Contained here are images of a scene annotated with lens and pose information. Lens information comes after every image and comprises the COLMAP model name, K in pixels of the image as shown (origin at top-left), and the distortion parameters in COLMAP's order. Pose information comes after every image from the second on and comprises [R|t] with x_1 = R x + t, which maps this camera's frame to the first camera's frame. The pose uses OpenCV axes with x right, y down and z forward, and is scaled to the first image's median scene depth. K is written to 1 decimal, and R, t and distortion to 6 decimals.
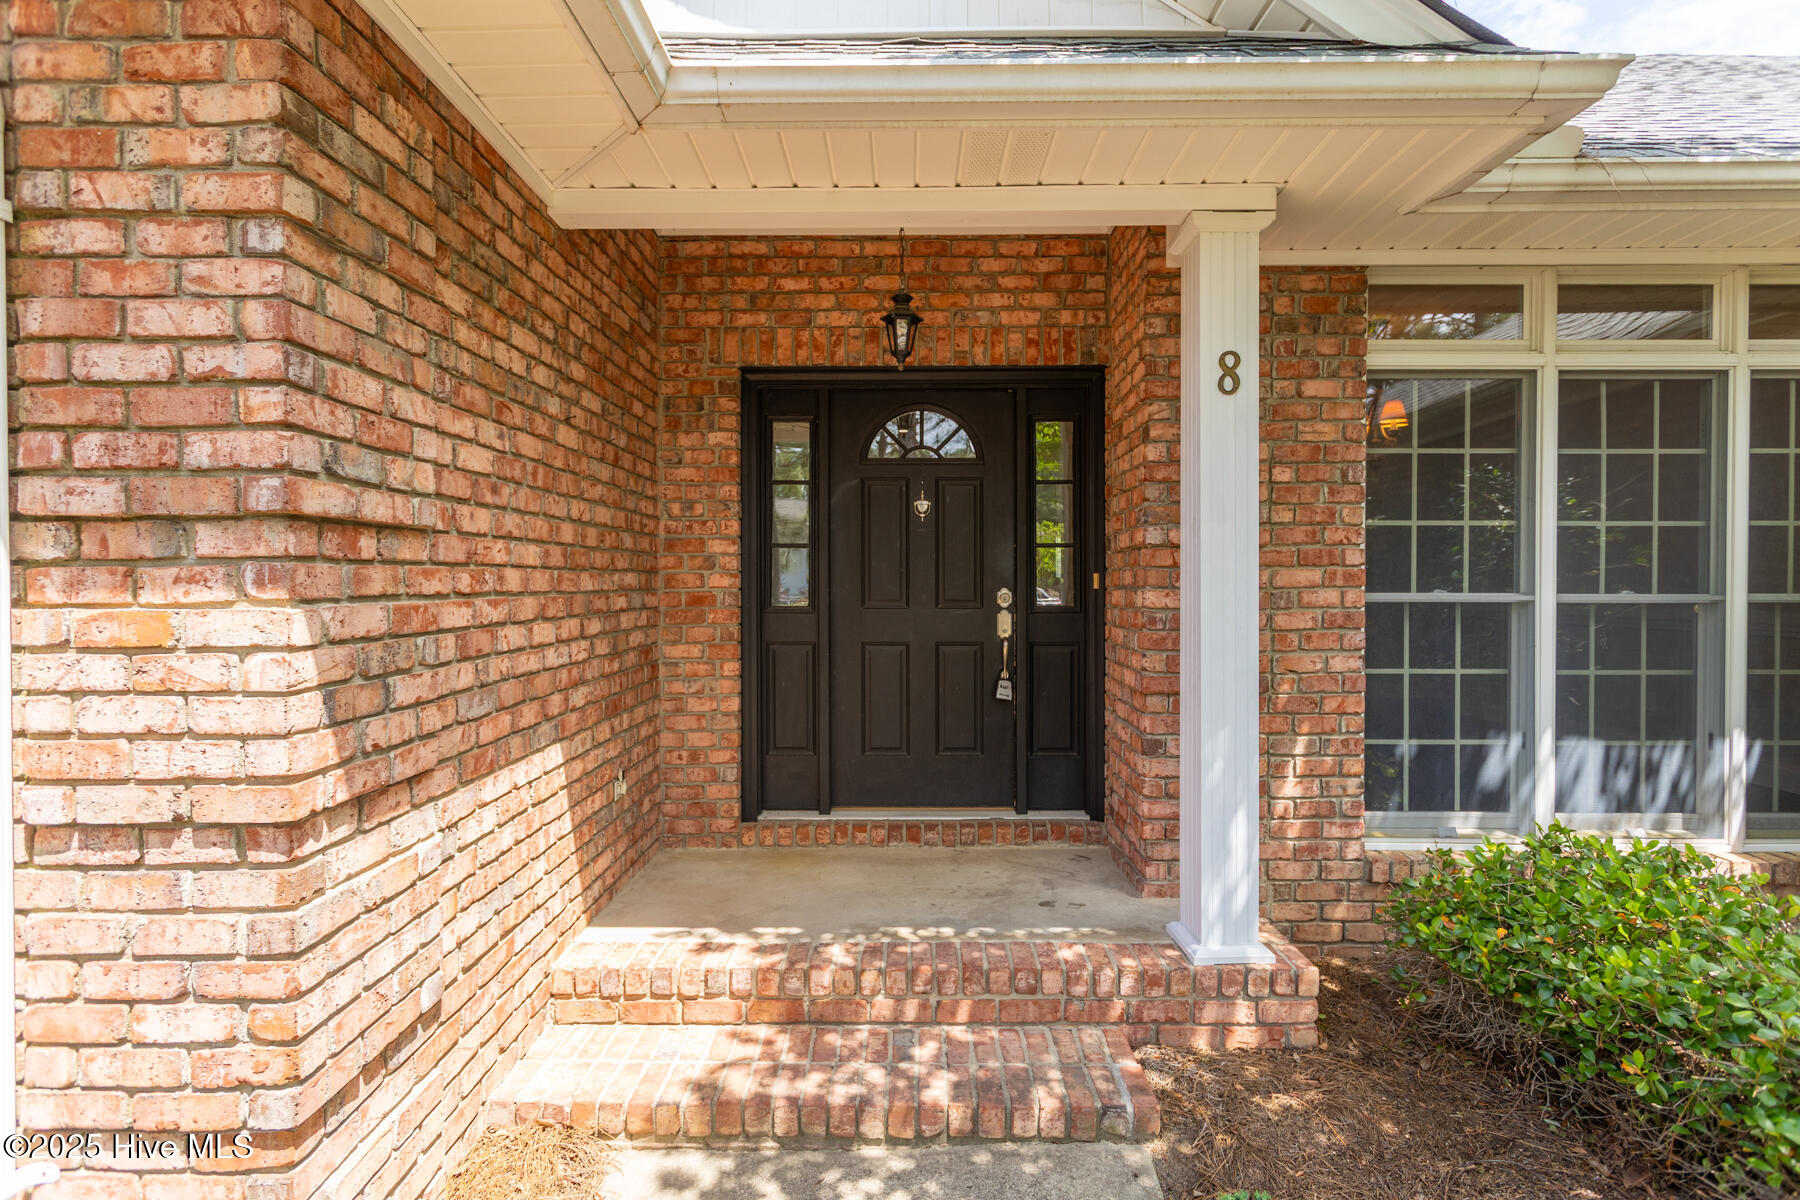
lens RADIAL K [[859.1, 0, 905.5], [0, 859.1, 599.0], [0, 0, 1]] dist [-0.002124, -0.000254]
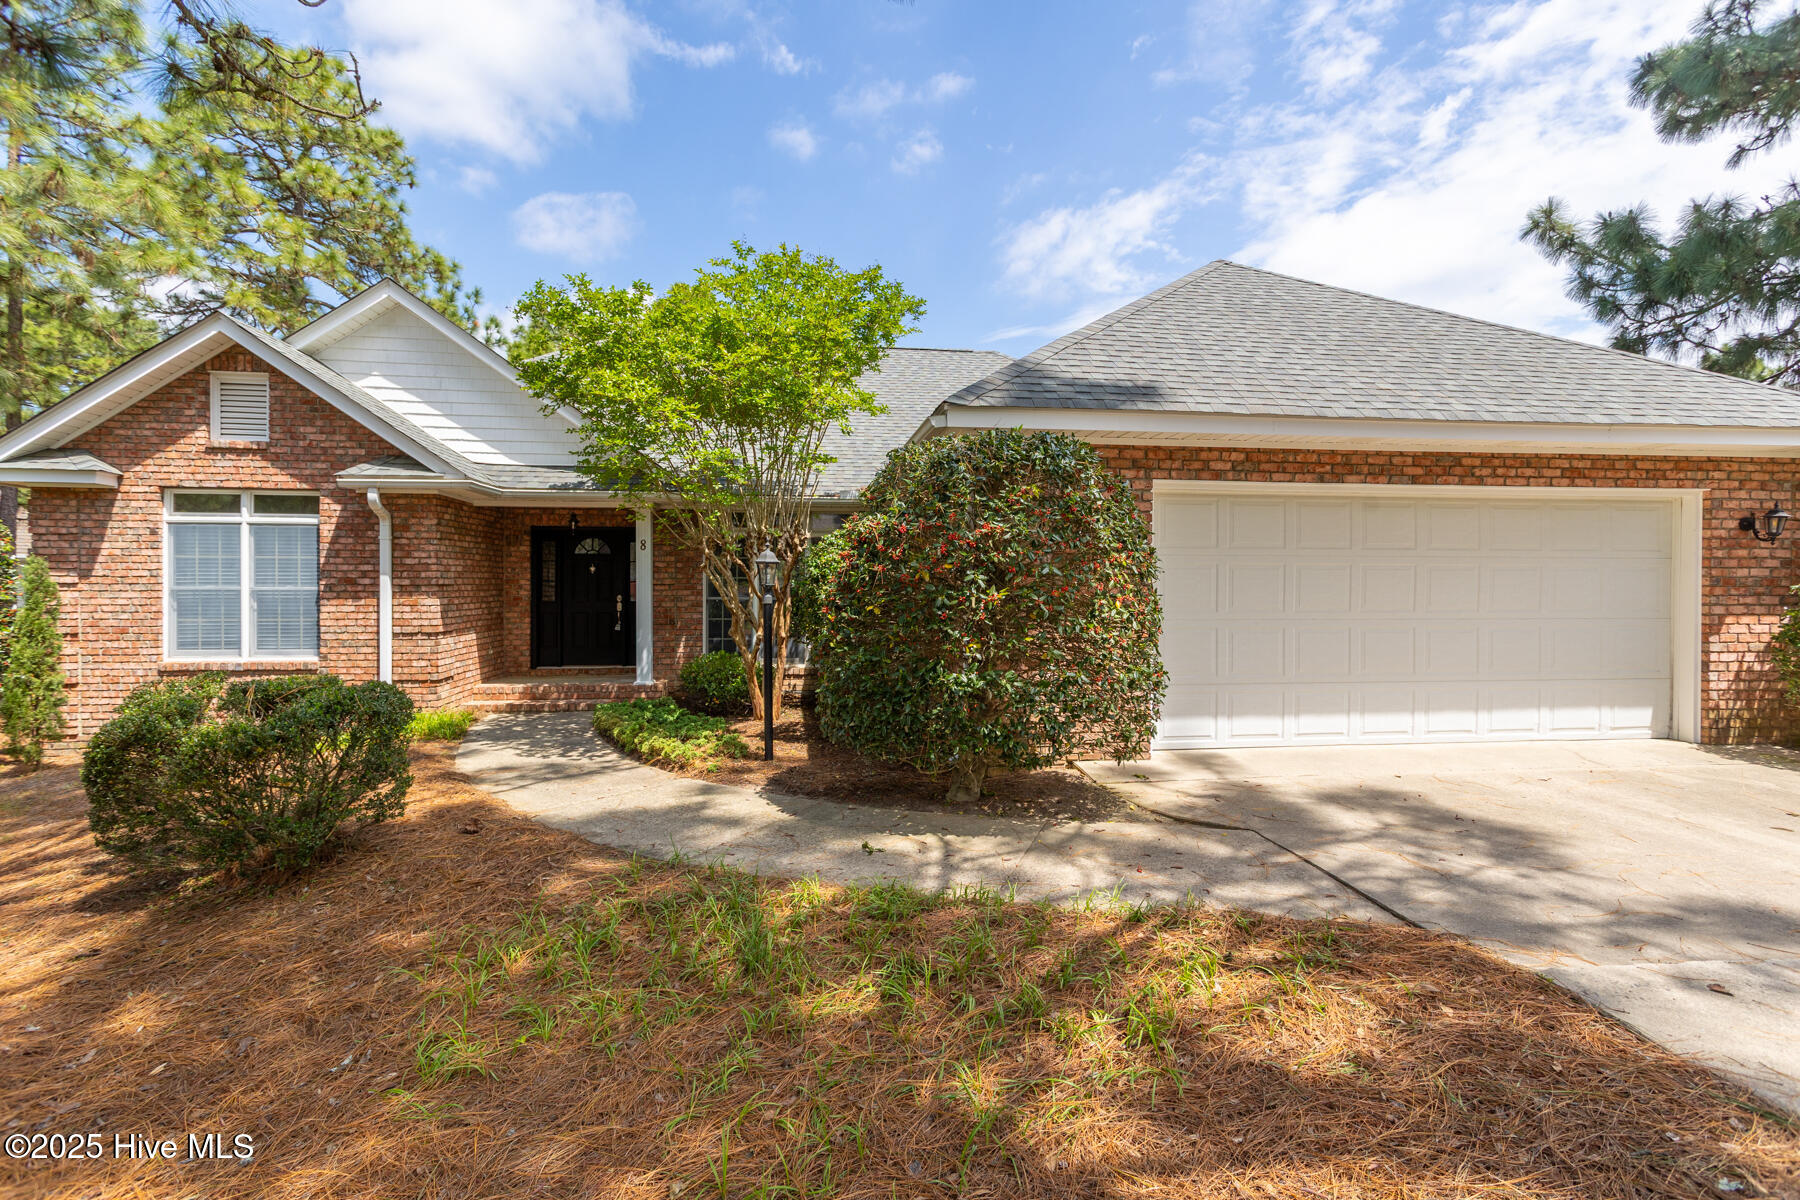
lens RADIAL K [[859.1, 0, 892.6], [0, 859.1, 597.0], [0, 0, 1]] dist [-0.002124, -0.000254]
pose [[0.993414, 0.005923, 0.114427, 1.924178], [-0.005403, 0.999974, -0.004852, 0.006942], [-0.114453, 0.004201, 0.993420, -5.743113]]
